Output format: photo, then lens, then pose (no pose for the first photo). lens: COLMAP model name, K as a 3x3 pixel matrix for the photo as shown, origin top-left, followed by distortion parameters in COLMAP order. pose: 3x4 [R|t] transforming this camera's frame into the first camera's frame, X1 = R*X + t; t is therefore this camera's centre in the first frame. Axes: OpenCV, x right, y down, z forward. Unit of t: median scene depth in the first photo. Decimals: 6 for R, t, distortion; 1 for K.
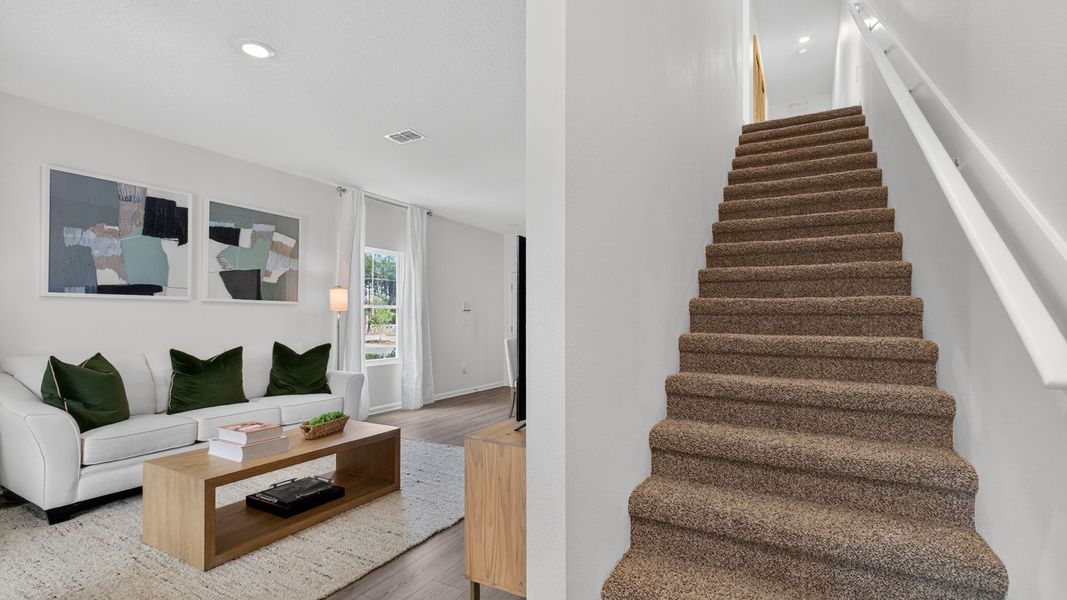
lens RADIAL K [[469.0, 0, 531.2], [0, 469.0, 319.9], [0, 0, 1]] dist [0.000819, 0.000400]
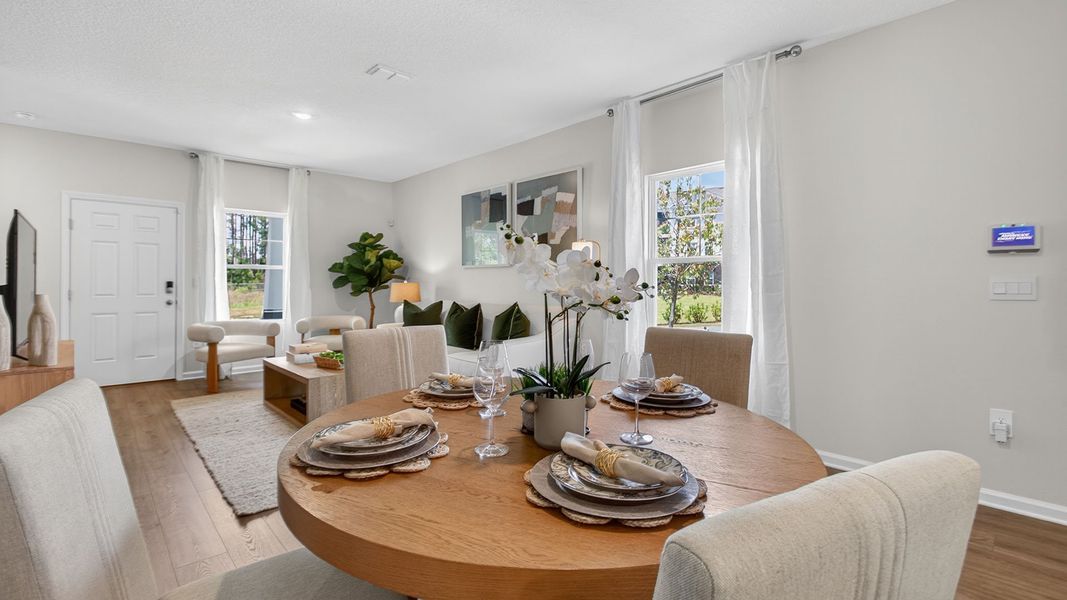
lens RADIAL K [[469.0, 0, 522.8], [0, 469.0, 282.2], [0, 0, 1]] dist [0.000819, 0.000400]
pose [[-0.294777, -0.000739, -0.955566, 0.511683], [-0.003203, 0.999995, 0.000215, 0.002704], [0.955561, 0.003124, -0.294778, 1.491590]]
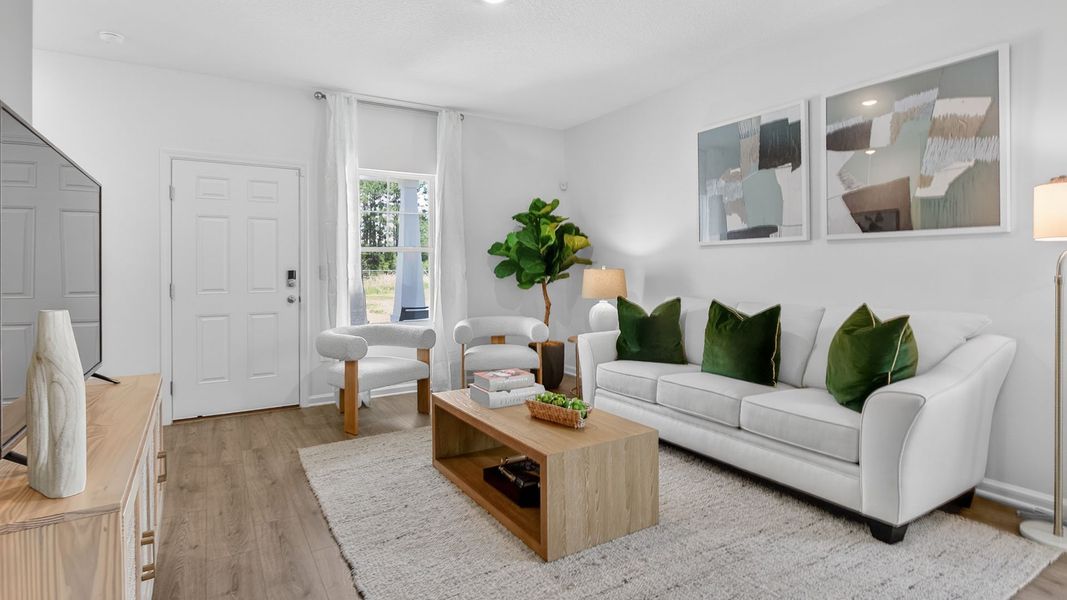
lens RADIAL K [[532.4, 0, 537.7], [0, 532.4, 266.1], [0, 0, 1]] dist [0.004284, 0.001840]
pose [[-0.469198, -0.000144, -0.883093, 0.248102], [0.005069, 0.999983, -0.002856, 0.000661], [0.883079, -0.005816, -0.469189, 1.076788]]
